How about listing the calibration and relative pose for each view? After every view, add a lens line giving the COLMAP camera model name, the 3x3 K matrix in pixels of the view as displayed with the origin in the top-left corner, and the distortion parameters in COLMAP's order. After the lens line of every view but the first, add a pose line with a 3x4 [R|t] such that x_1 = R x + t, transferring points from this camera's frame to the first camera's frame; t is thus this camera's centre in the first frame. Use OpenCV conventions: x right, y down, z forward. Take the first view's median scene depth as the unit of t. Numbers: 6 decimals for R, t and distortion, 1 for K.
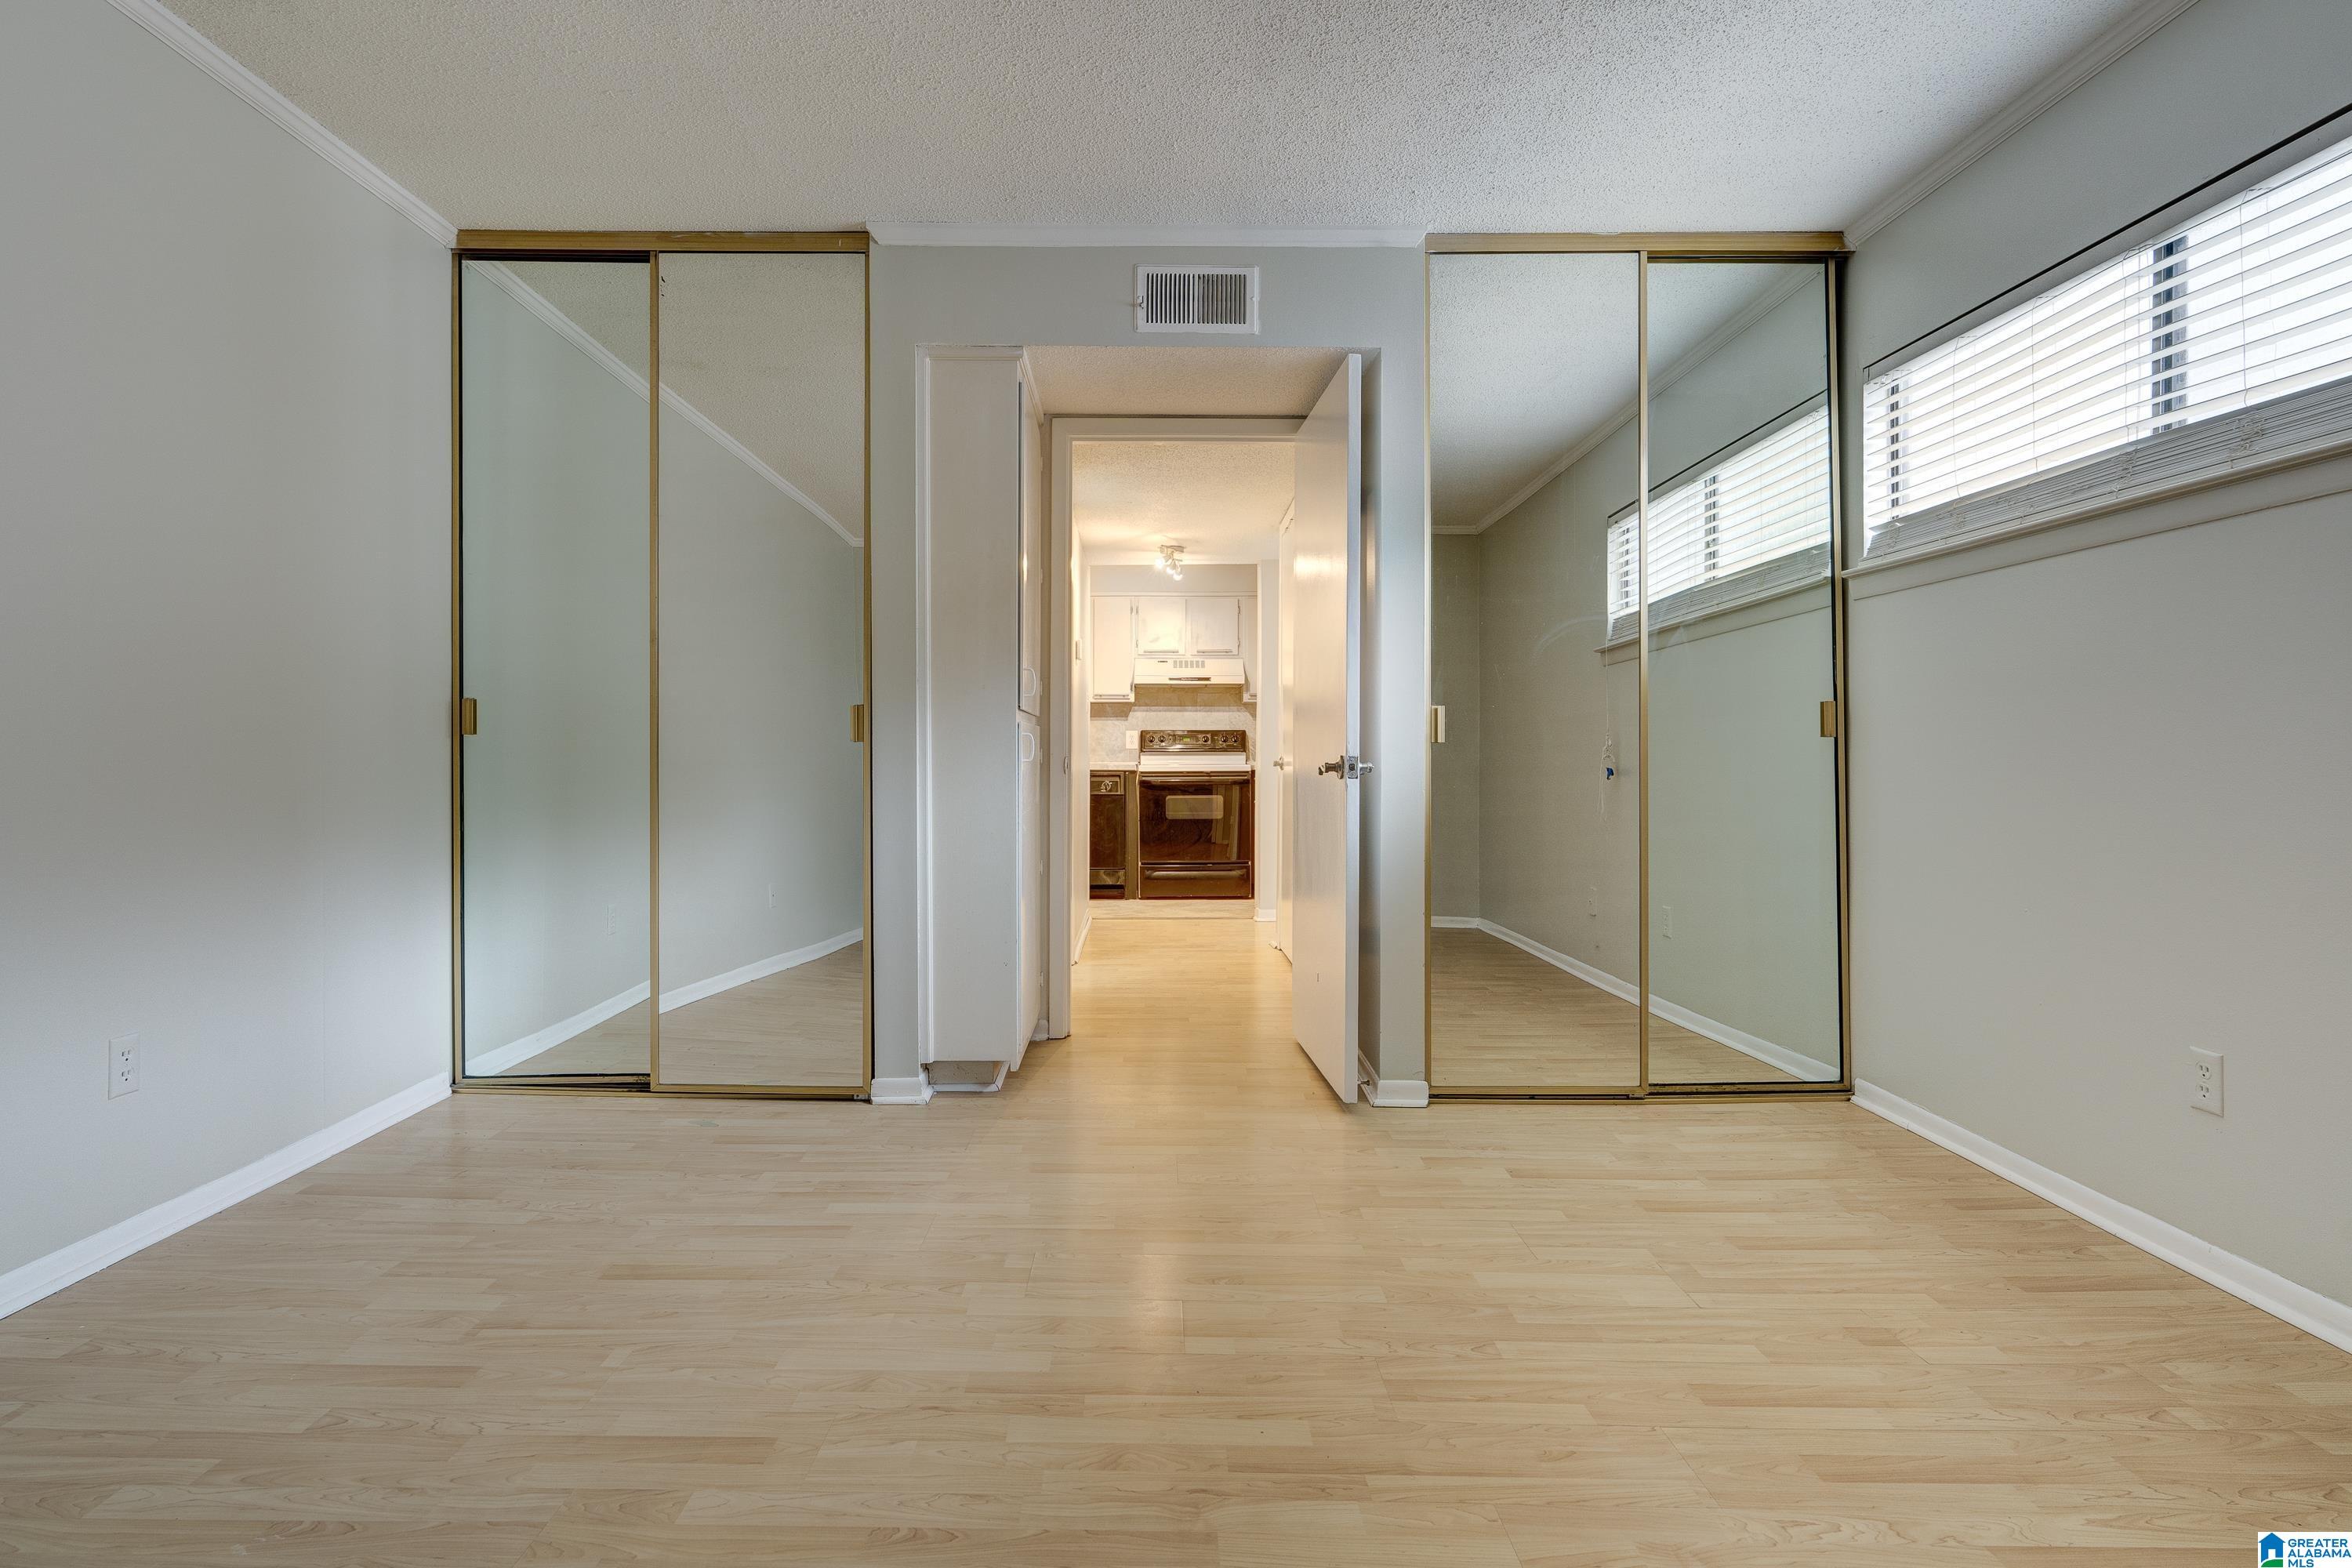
lens RADIAL K [[1165.0, 0, 1176.0], [0, 1165.0, 784.0], [0, 0, 1]] dist [-0.005884, 0.000667]
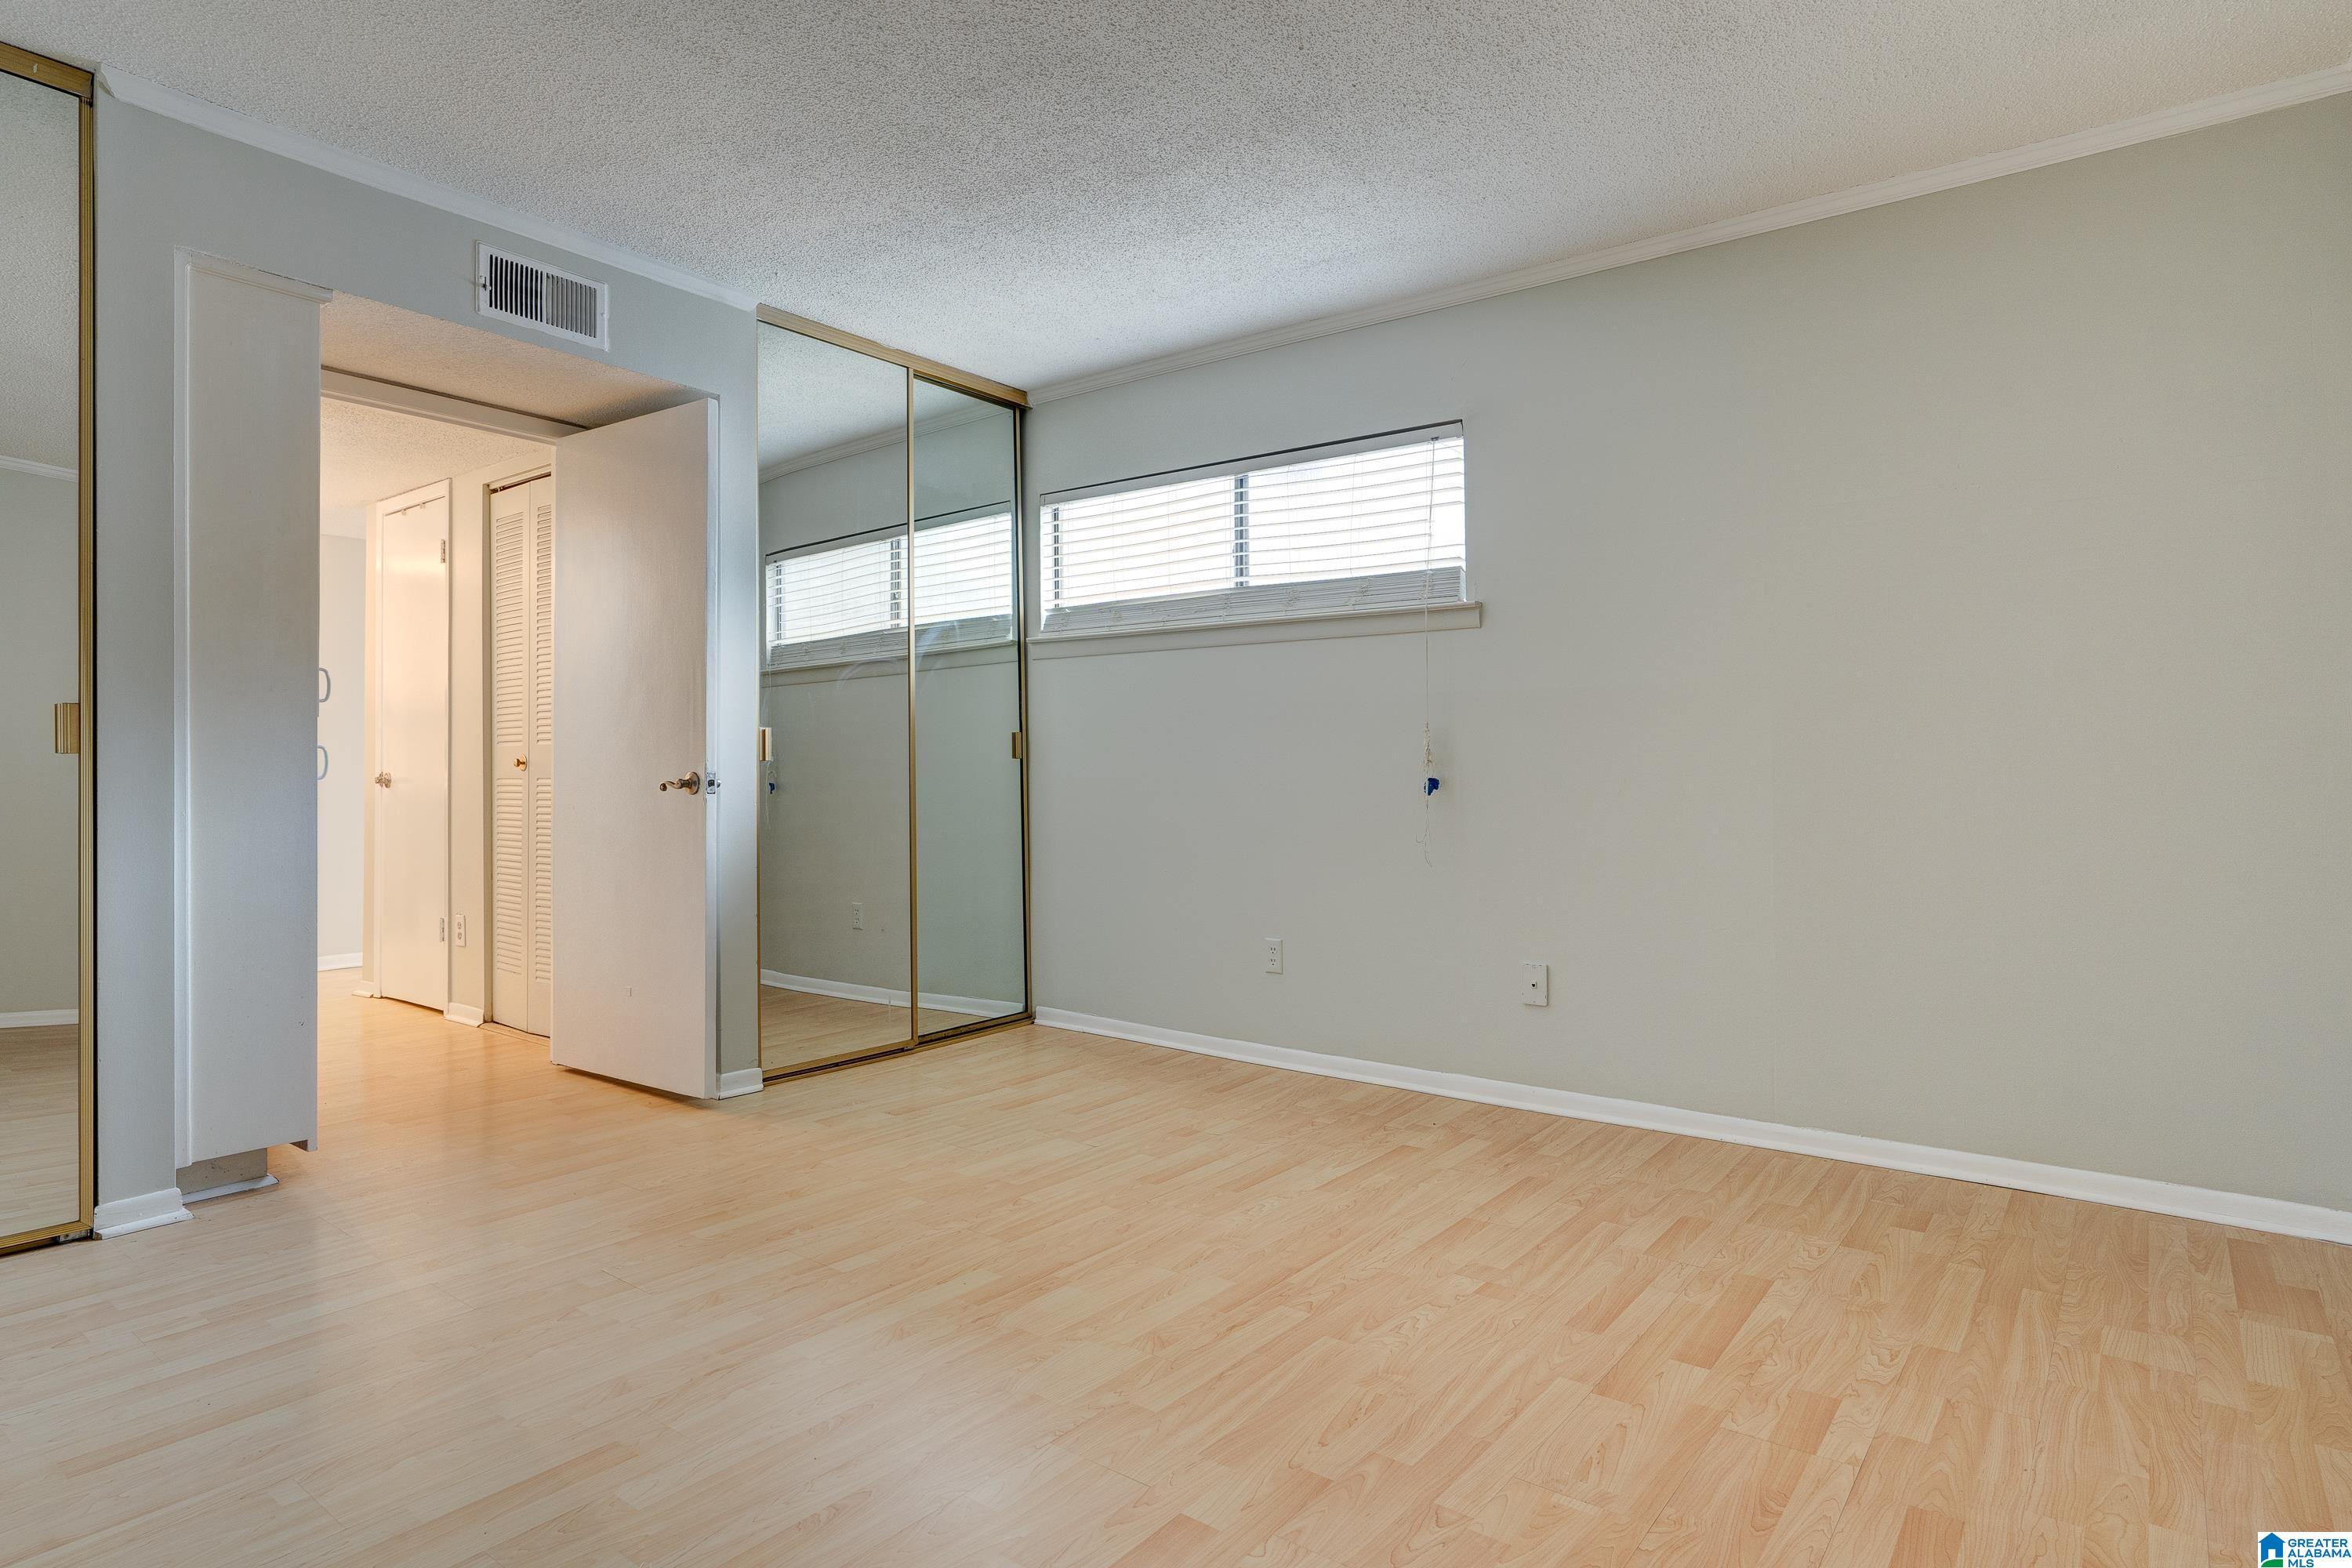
lens RADIAL K [[1208.6, 0, 1202.2], [0, 1208.6, 787.3], [0, 0, 1]] dist [-0.003746, 0.000383]
pose [[0.610263, -0.009577, 0.792141, -0.445715], [0.016509, 0.999864, -0.000630, -0.002397], [-0.792027, 0.013462, 0.610337, -0.034425]]
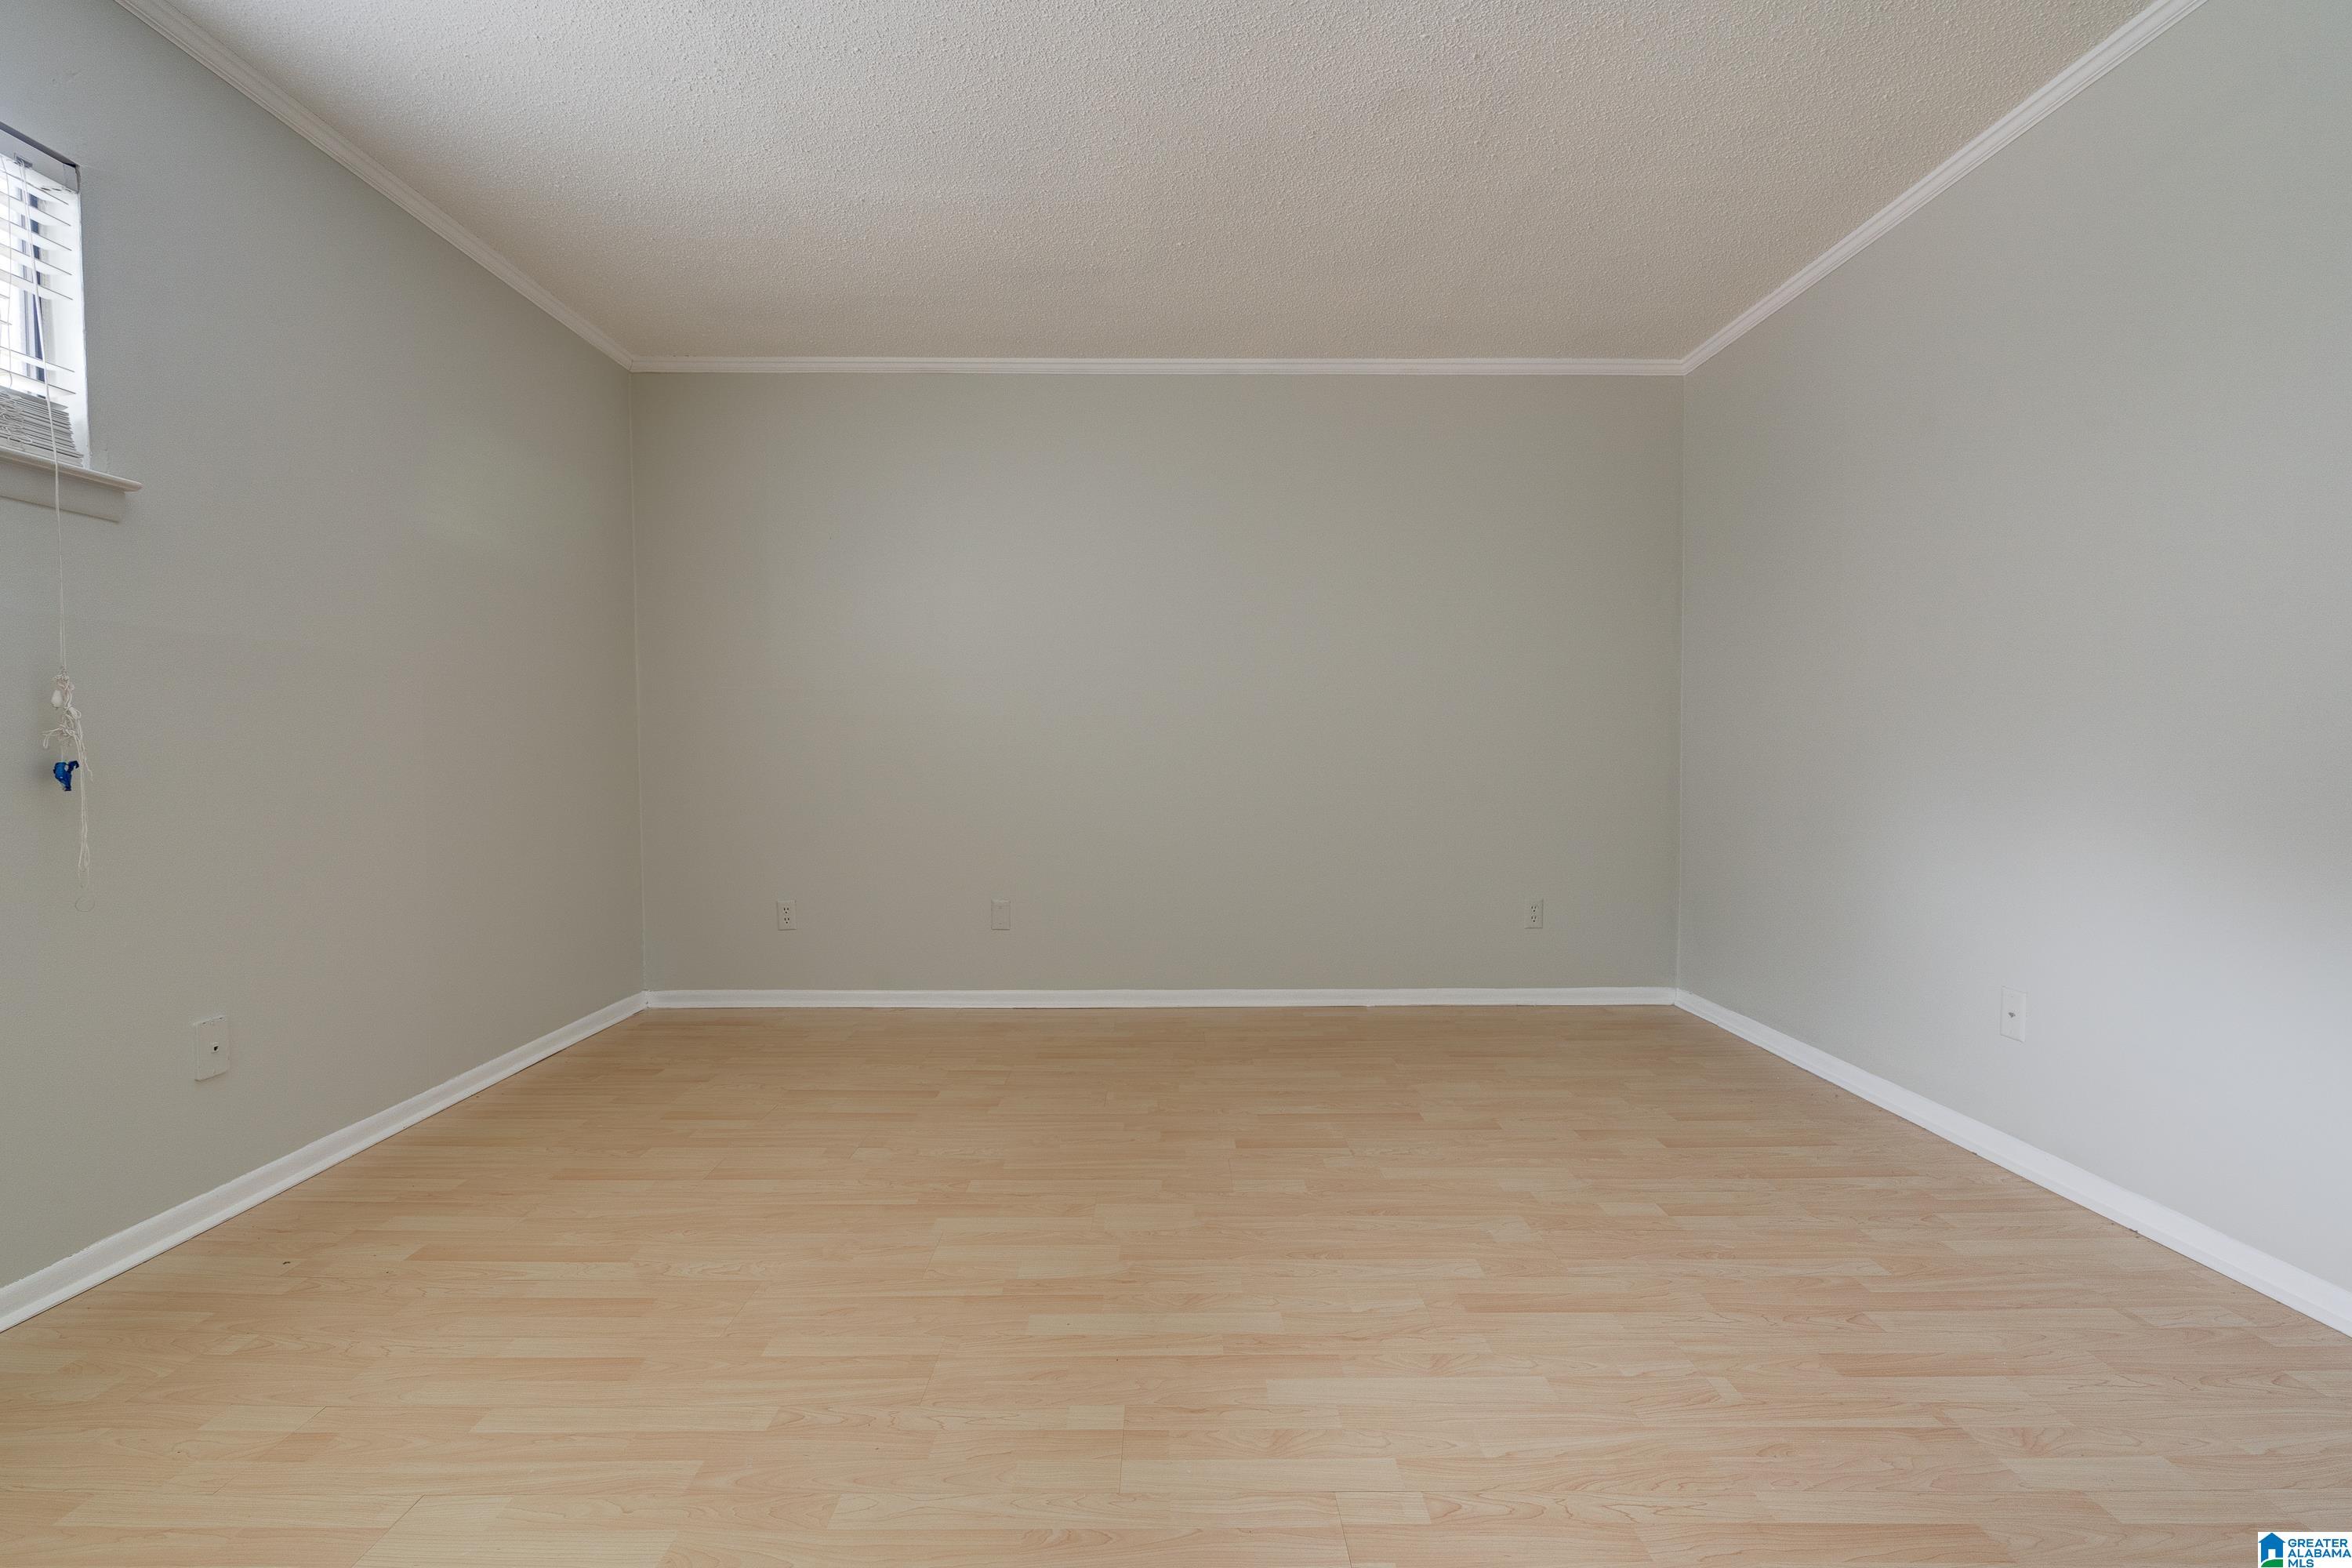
lens RADIAL K [[1064.9, 0, 1174.1], [0, 1064.9, 788.7], [0, 0, 1]] dist [-0.006376, 0.000766]
pose [[-0.999953, -0.000621, 0.009645, -0.023207], [-0.000109, 0.998598, 0.052938, -0.023785], [-0.009664, 0.052935, -0.998551, 1.078239]]
